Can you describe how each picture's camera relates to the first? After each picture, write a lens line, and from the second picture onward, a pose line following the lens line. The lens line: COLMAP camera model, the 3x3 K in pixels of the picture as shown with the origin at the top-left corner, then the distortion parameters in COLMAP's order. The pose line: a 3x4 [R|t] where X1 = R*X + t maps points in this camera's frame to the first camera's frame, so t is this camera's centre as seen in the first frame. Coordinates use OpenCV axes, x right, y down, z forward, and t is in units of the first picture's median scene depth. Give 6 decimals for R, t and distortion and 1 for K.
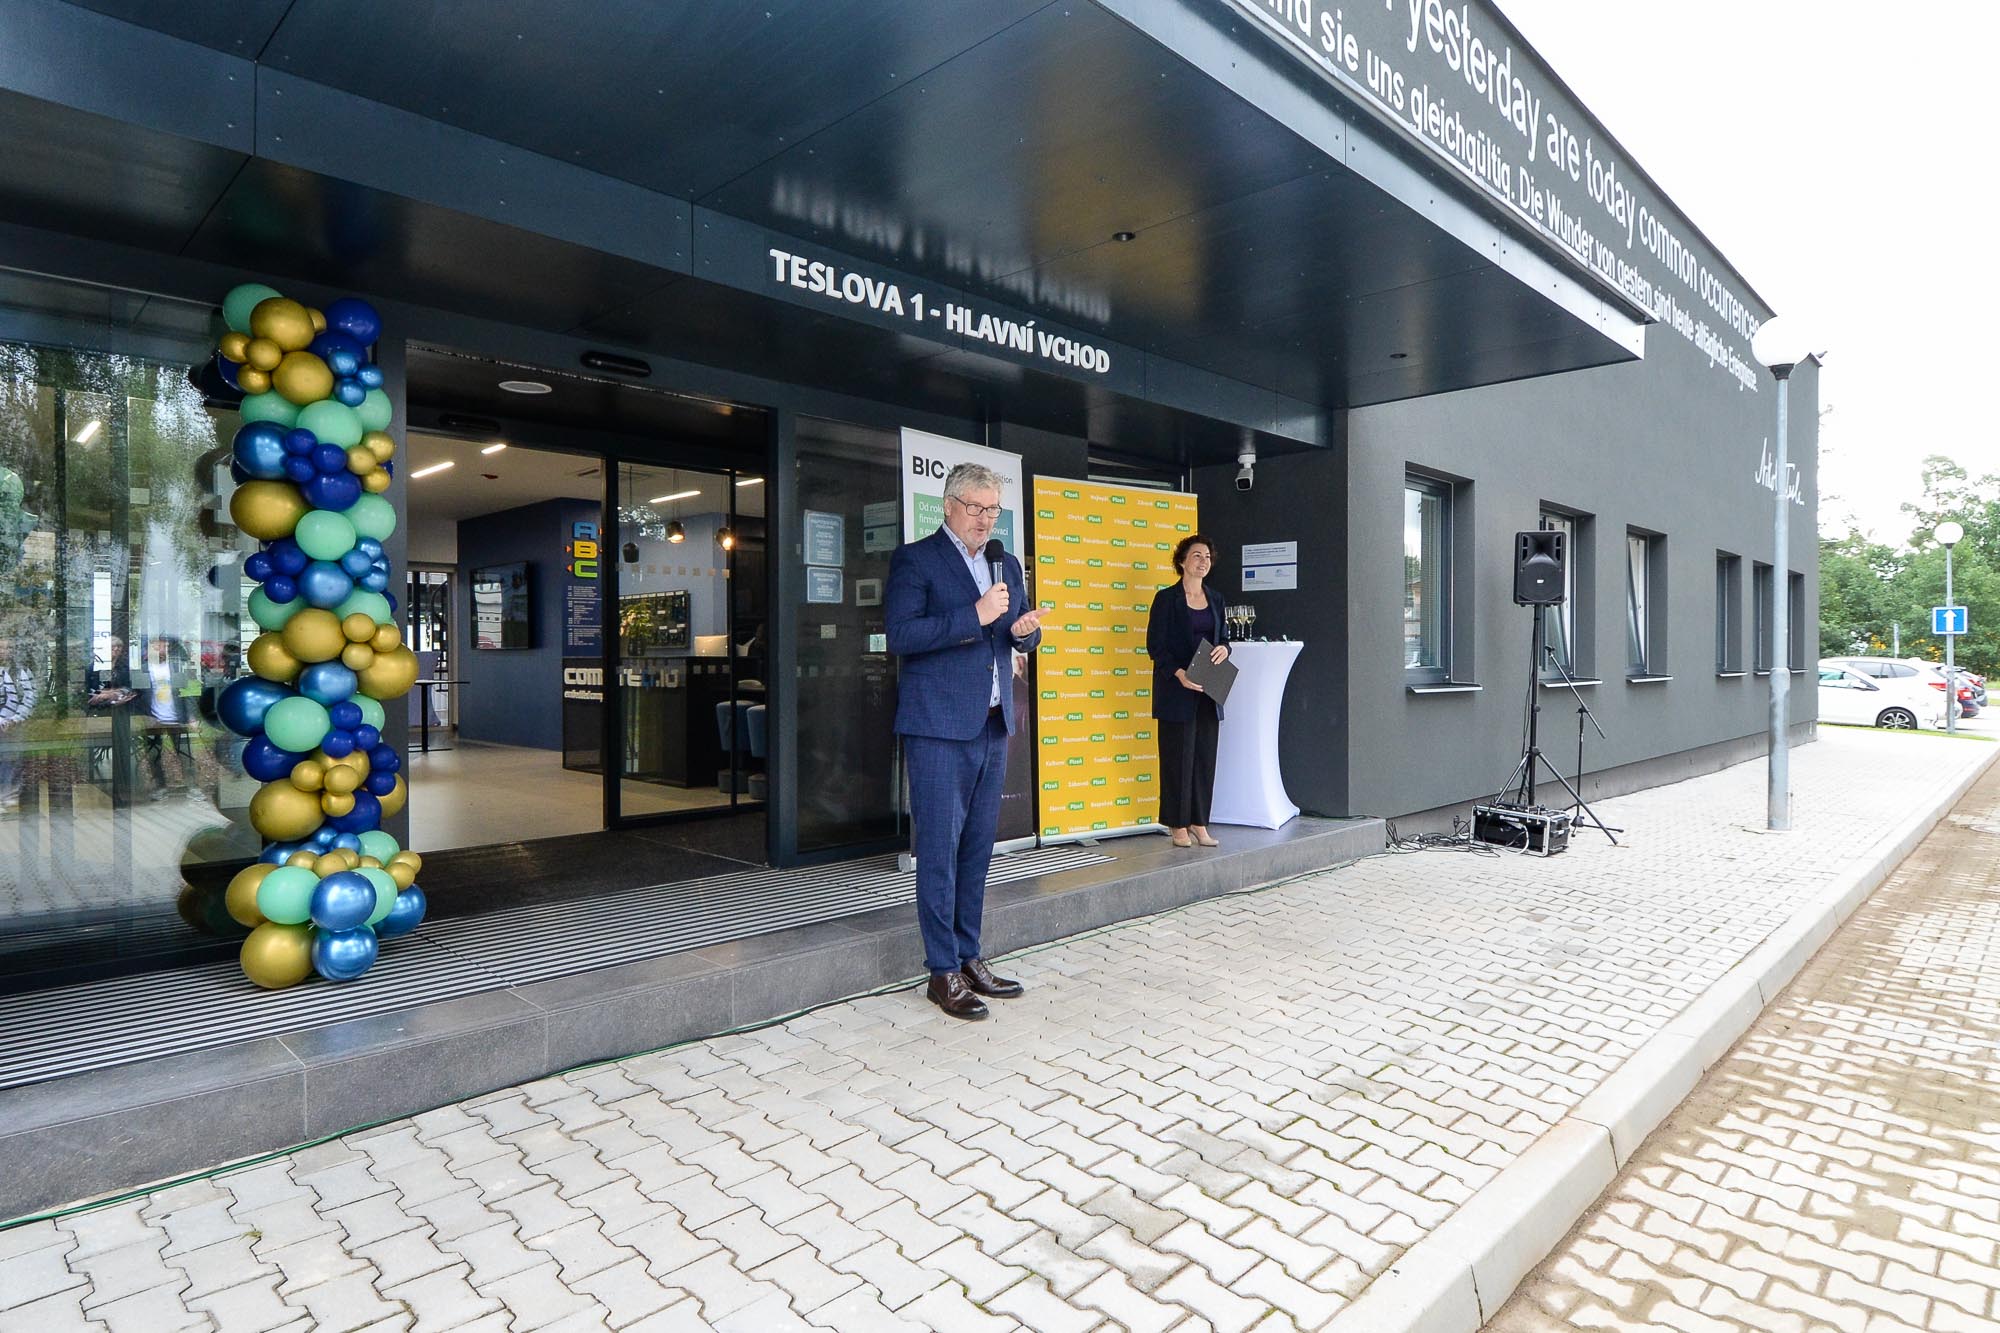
lens RADIAL K [[1068.0, 0, 1004.2], [0, 1068.0, 663.3], [0, 0, 1]] dist [0.002774, -0.000838]
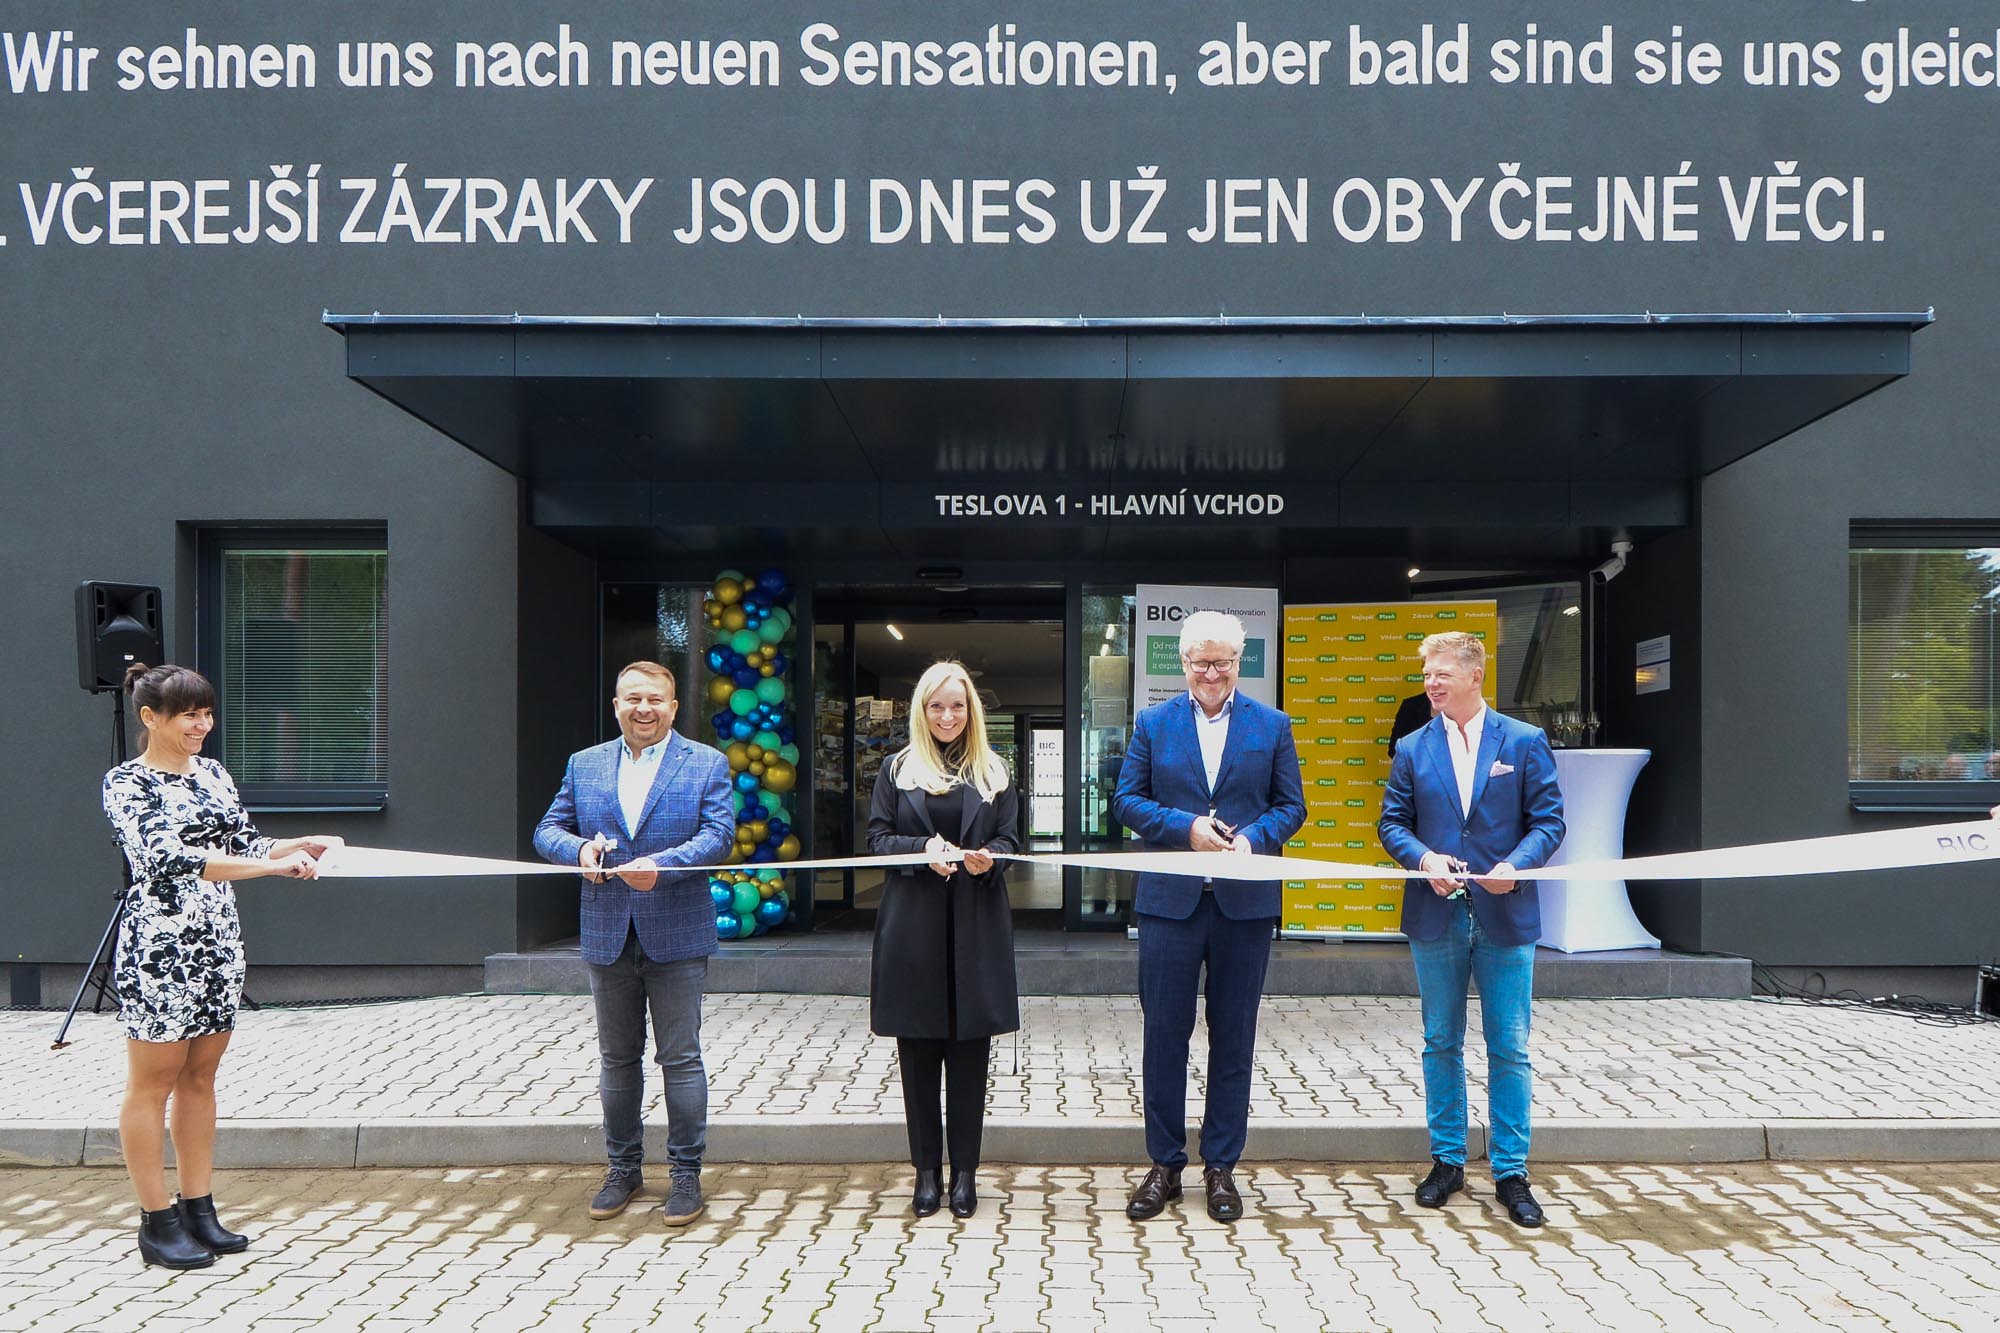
lens RADIAL K [[1034.8, 0, 897.7], [0, 1034.8, 776.3], [0, 0, 1]] dist [-0.015929, 0.004030]
pose [[0.705656, -0.006830, -0.708522, 0.753723], [-0.005158, 0.999878, -0.014776, 0.030164], [0.708536, 0.014081, 0.705534, -0.062481]]
